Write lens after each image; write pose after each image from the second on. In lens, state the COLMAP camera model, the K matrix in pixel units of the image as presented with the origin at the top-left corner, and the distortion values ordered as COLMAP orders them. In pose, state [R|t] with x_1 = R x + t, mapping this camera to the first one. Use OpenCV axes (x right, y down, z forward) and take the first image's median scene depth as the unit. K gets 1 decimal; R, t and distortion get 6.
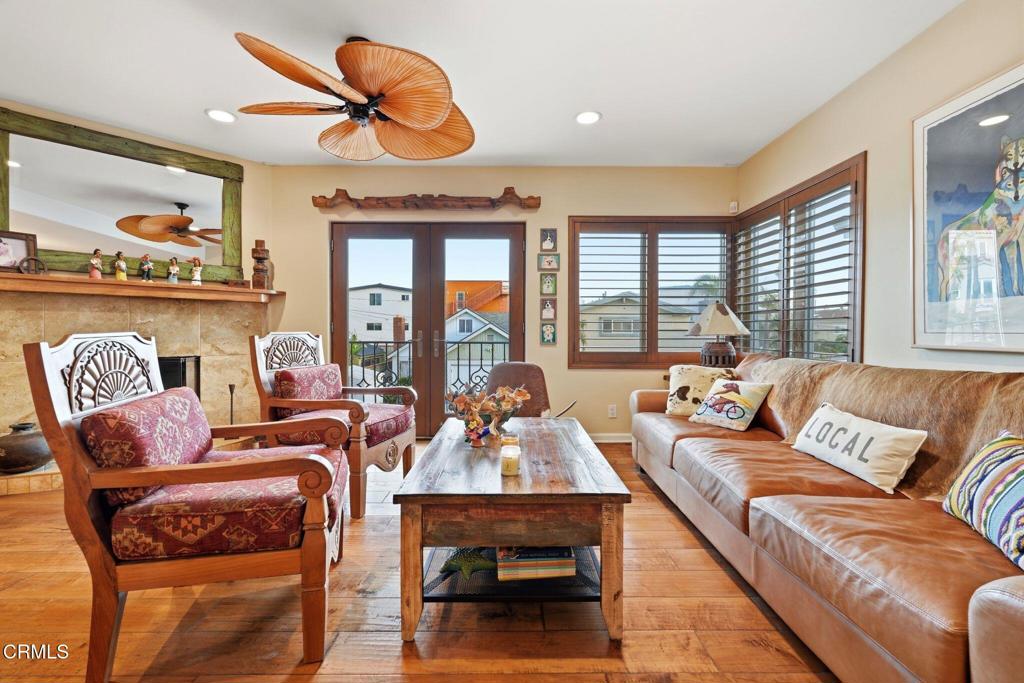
lens RADIAL K [[453.3, 0, 514.1], [0, 453.3, 335.3], [0, 0, 1]] dist [0.001627, 0.000465]
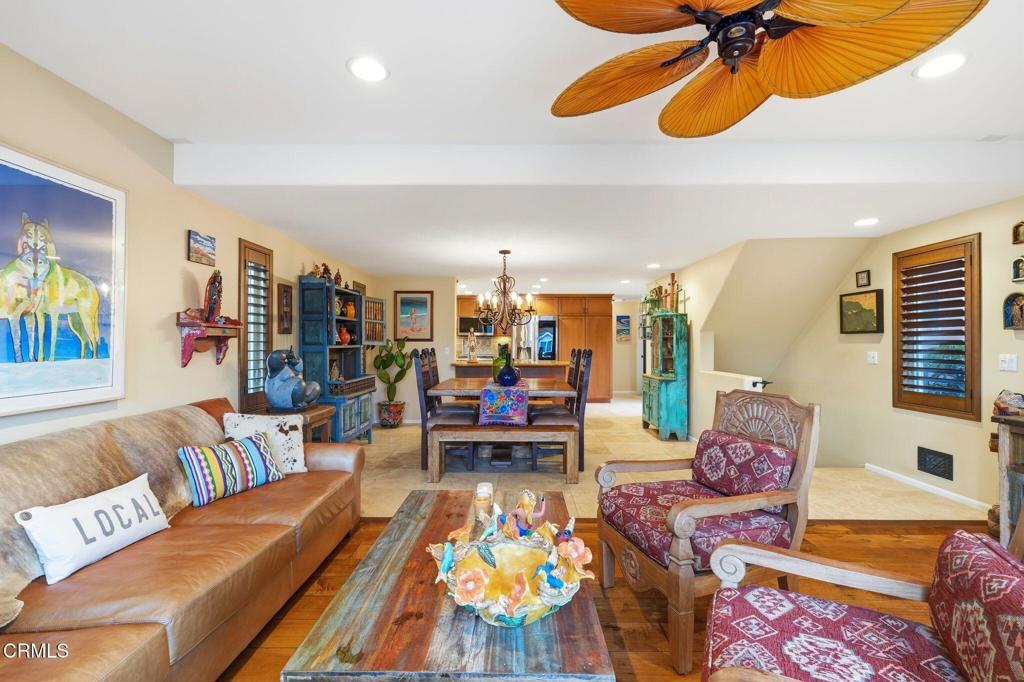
lens RADIAL K [[451.8, 0, 511.9], [0, 451.8, 343.4], [0, 0, 1]] dist [0.000418, 0.000145]
pose [[-0.999743, -0.005153, 0.022072, -0.049584], [-0.004842, 0.999888, 0.014146, -0.075825], [-0.022142, 0.014035, -0.999656, 1.031716]]
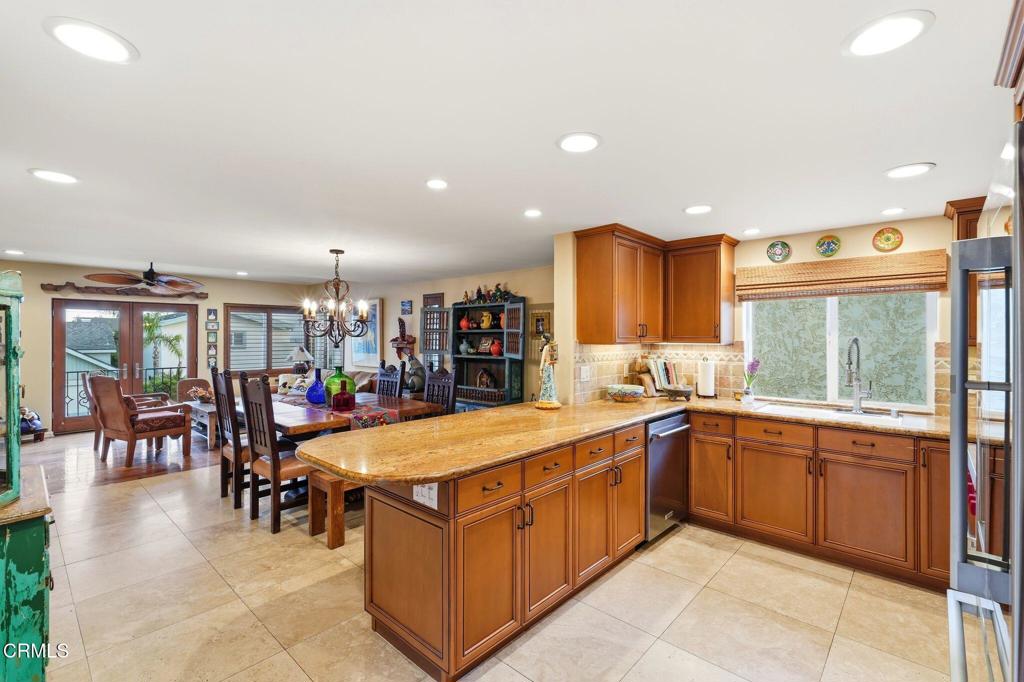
lens RADIAL K [[455.0, 0, 519.3], [0, 455.0, 336.5], [0, 0, 1]] dist [-0.000981, 0.000141]
pose [[0.673970, -0.002159, 0.738755, -0.548455], [0.009459, 0.999939, -0.005707, -0.104364], [-0.738698, 0.010834, 0.673950, -1.486995]]
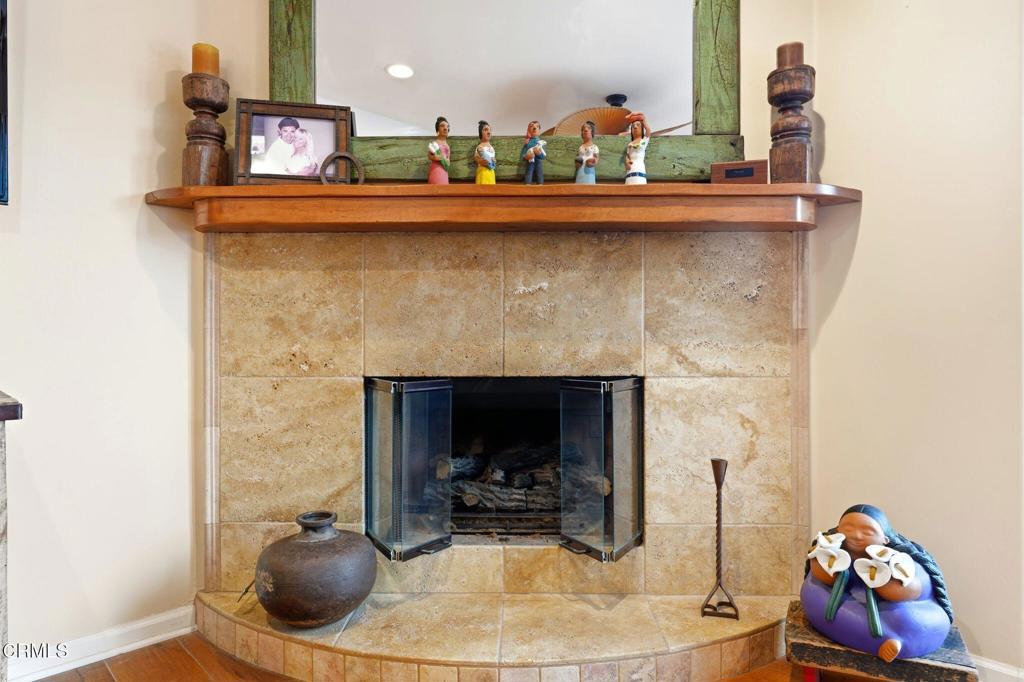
lens RADIAL K [[625.4, 0, 516.1], [0, 625.4, 340.9], [0, 0, 1]] dist [-0.004251, -0.000955]
pose [[0.687428, -0.002642, -0.726248, -0.393767], [-0.000558, 0.999991, -0.004166, 0.018434], [0.726252, 0.003269, 0.687420, 0.574304]]
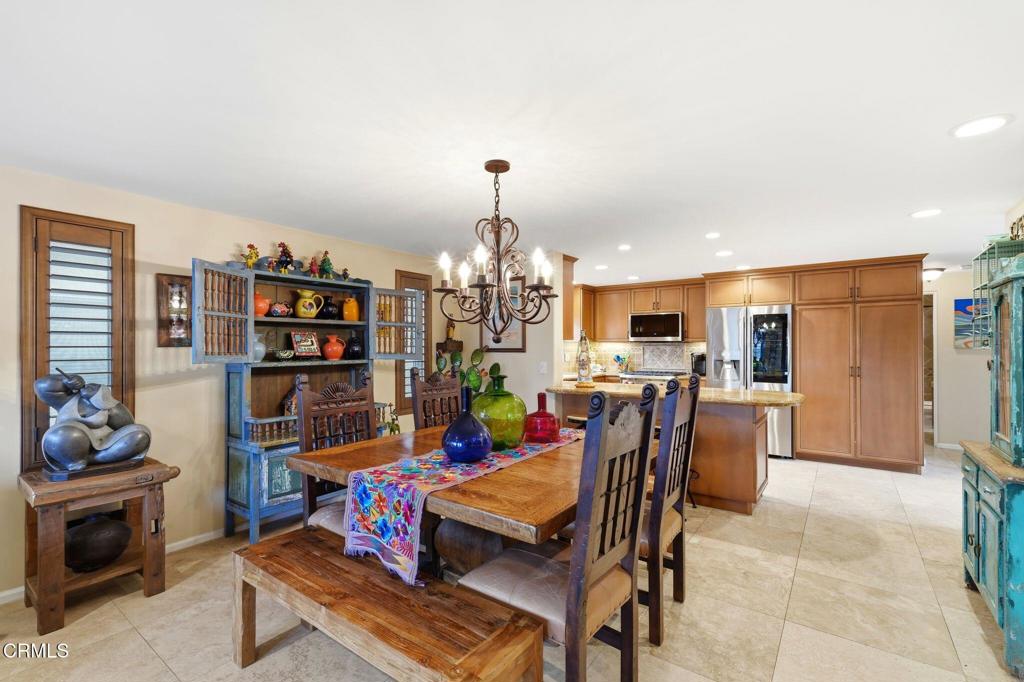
lens RADIAL K [[451.8, 0, 511.9], [0, 451.8, 343.4], [0, 0, 1]] dist [0.000418, 0.000145]
pose [[-0.800716, 0.002742, 0.599038, -0.396156], [0.006648, 0.999969, 0.004310, -0.086397], [-0.599007, 0.007433, -0.800709, 0.161570]]
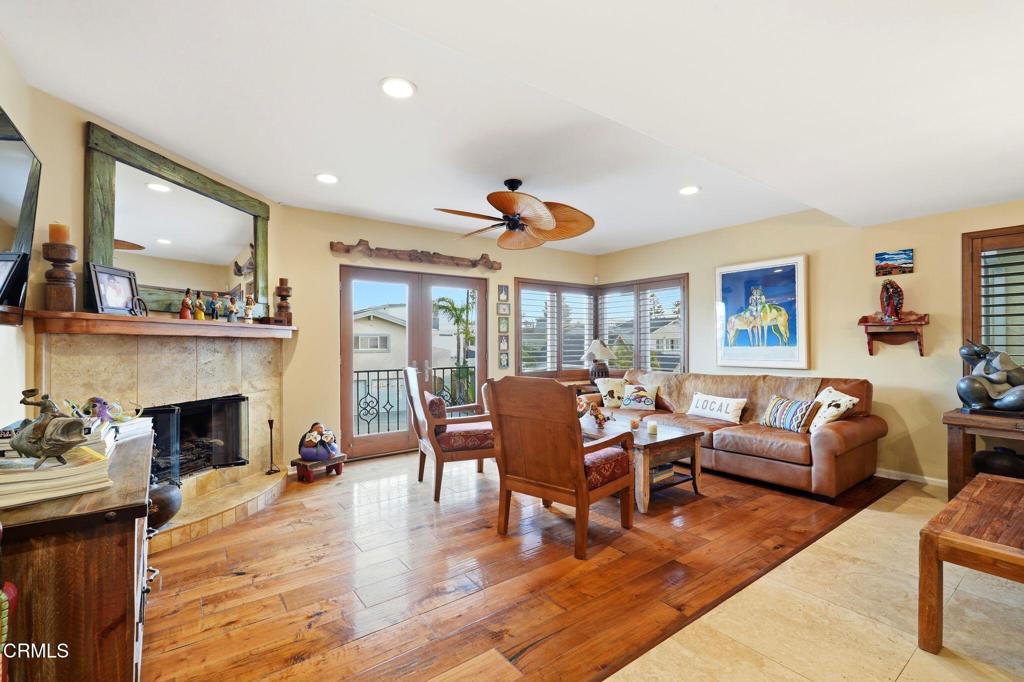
lens RADIAL K [[451.8, 0, 511.9], [0, 451.8, 343.4], [0, 0, 1]] dist [0.000418, 0.000145]
pose [[0.806276, -0.006047, 0.591509, -0.823121], [0.012897, 0.999890, -0.007358, -0.051409], [-0.591400, 0.013561, 0.806265, -0.151026]]
